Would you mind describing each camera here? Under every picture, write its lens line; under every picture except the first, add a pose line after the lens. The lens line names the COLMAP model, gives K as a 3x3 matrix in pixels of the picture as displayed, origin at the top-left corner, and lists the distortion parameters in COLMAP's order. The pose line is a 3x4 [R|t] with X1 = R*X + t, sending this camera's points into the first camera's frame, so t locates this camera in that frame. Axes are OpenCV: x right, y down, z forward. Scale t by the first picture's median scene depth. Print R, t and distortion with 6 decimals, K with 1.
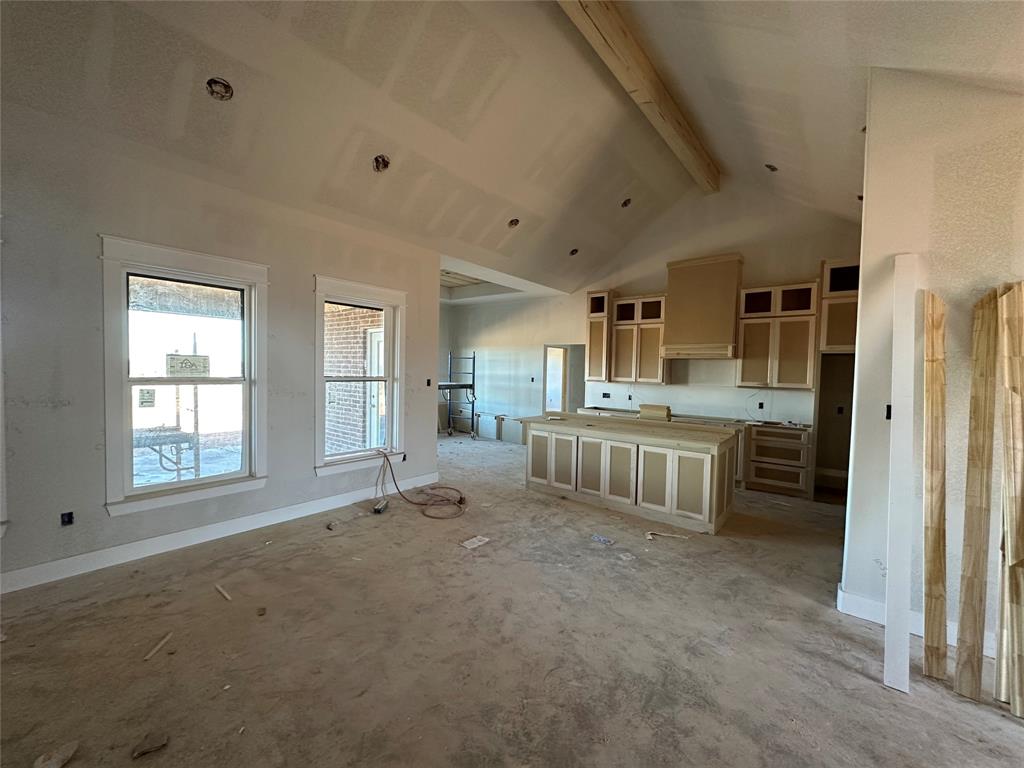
lens RADIAL K [[407.6, 0, 510.9], [0, 407.6, 383.2], [0, 0, 1]] dist [-0.004725, 0.001197]
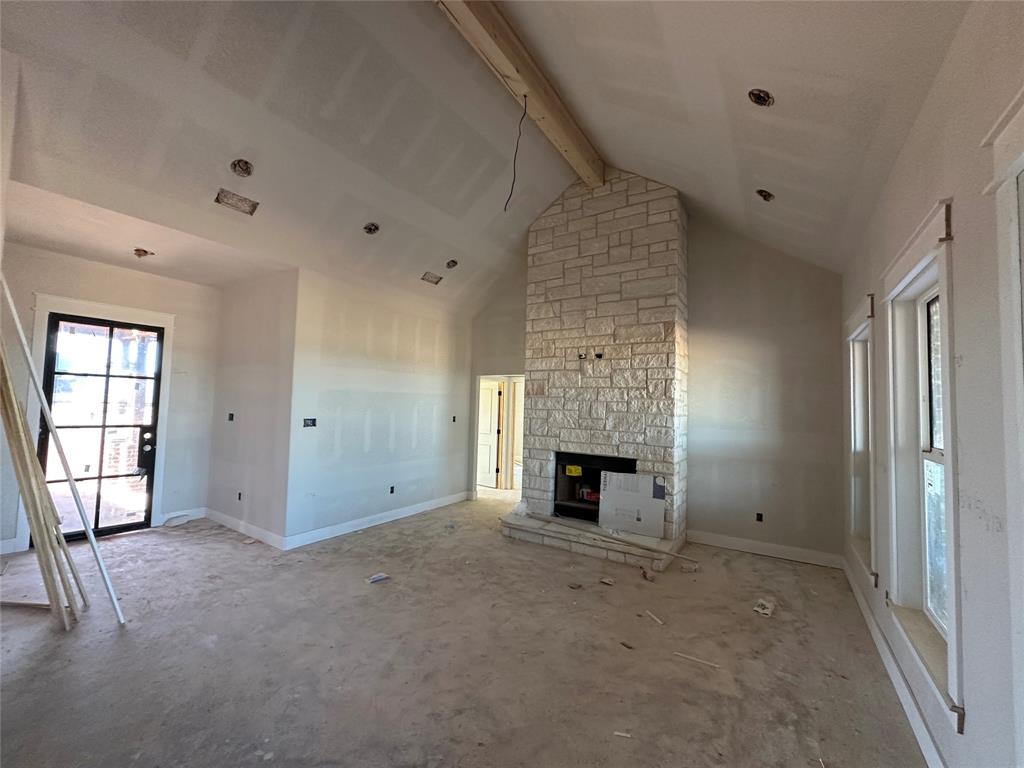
lens RADIAL K [[407.6, 0, 512.6], [0, 407.6, 383.9], [0, 0, 1]] dist [-0.004725, 0.001197]
pose [[-0.992271, -0.055087, -0.111193, -0.079544], [-0.053407, 0.998410, -0.018038, -0.046345], [0.112010, -0.011960, -0.993635, 1.041512]]
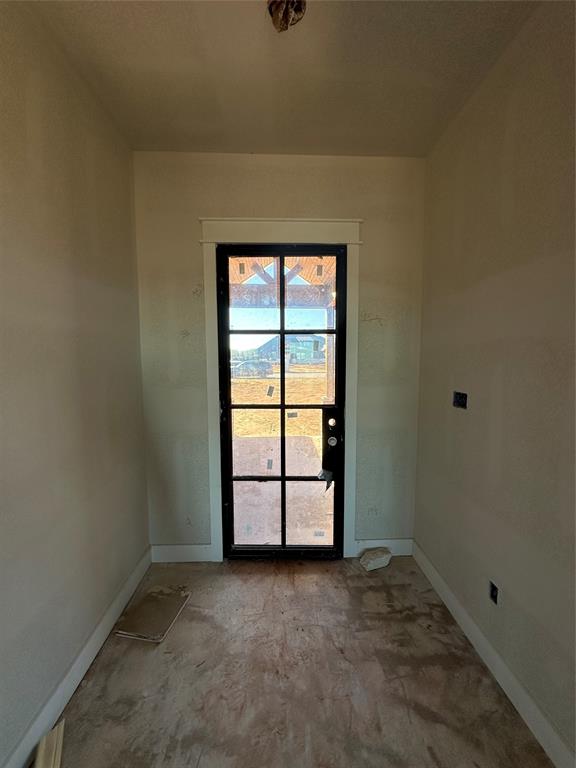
lens RADIAL K [[305.7, 0, 284.2], [0, 305.7, 381.6], [0, 0, 1]] dist [-0.004725, 0.001197]
pose [[-0.656912, -0.081373, 0.749563, 0.372503], [0.021210, 0.991771, 0.126256, -0.015131], [-0.753668, 0.098837, -0.649781, 0.333443]]
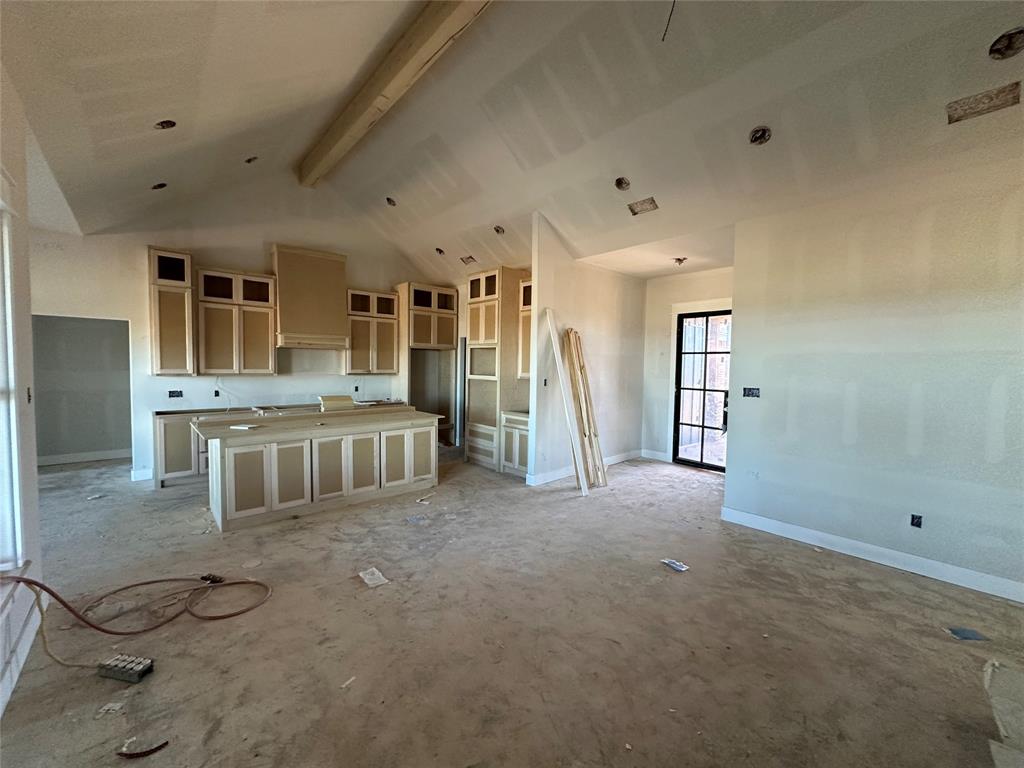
lens RADIAL K [[407.6, 0, 512.9], [0, 407.6, 384.4], [0, 0, 1]] dist [-0.004725, 0.001197]
pose [[0.148111, -0.069615, 0.986518, -0.599613], [0.023397, 0.997487, 0.066877, -0.032996], [-0.988694, 0.013177, 0.149367, 0.431367]]
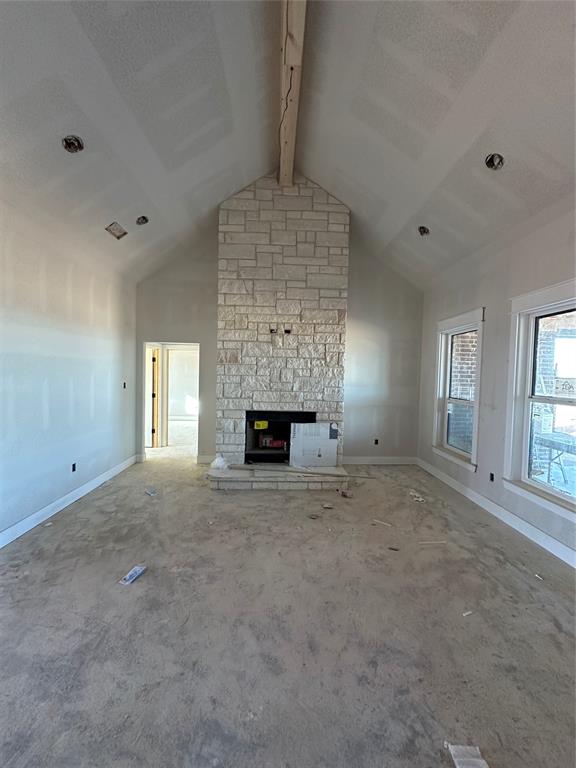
lens RADIAL K [[305.7, 0, 288.0], [0, 305.7, 384.0], [0, 0, 1]] dist [-0.004725, 0.001197]
pose [[-0.748625, -0.015169, -0.662820, 0.209341], [-0.062604, 0.996889, 0.047894, -0.030445], [0.660031, 0.077349, -0.747245, 0.778380]]
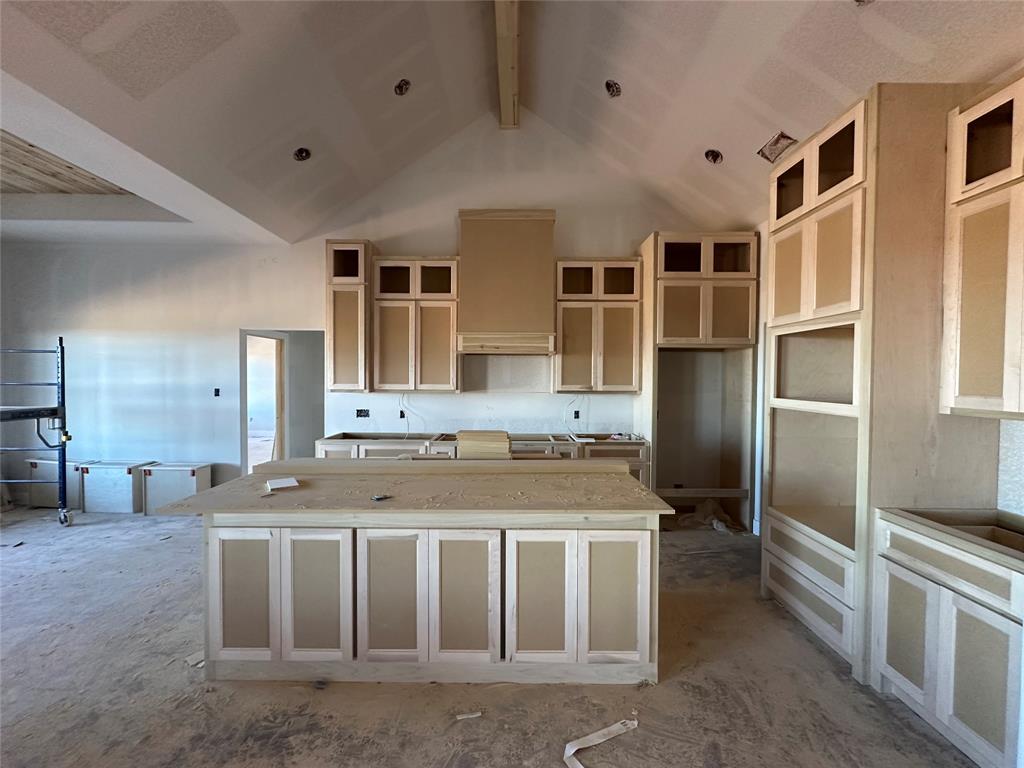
lens RADIAL K [[407.6, 0, 513.2], [0, 407.6, 384.2], [0, 0, 1]] dist [-0.004725, 0.001197]
pose [[0.776587, -0.030577, 0.629268, 0.031833], [0.035554, 0.999357, 0.004684, -0.013886], [-0.629007, 0.018735, 0.777174, 0.552787]]
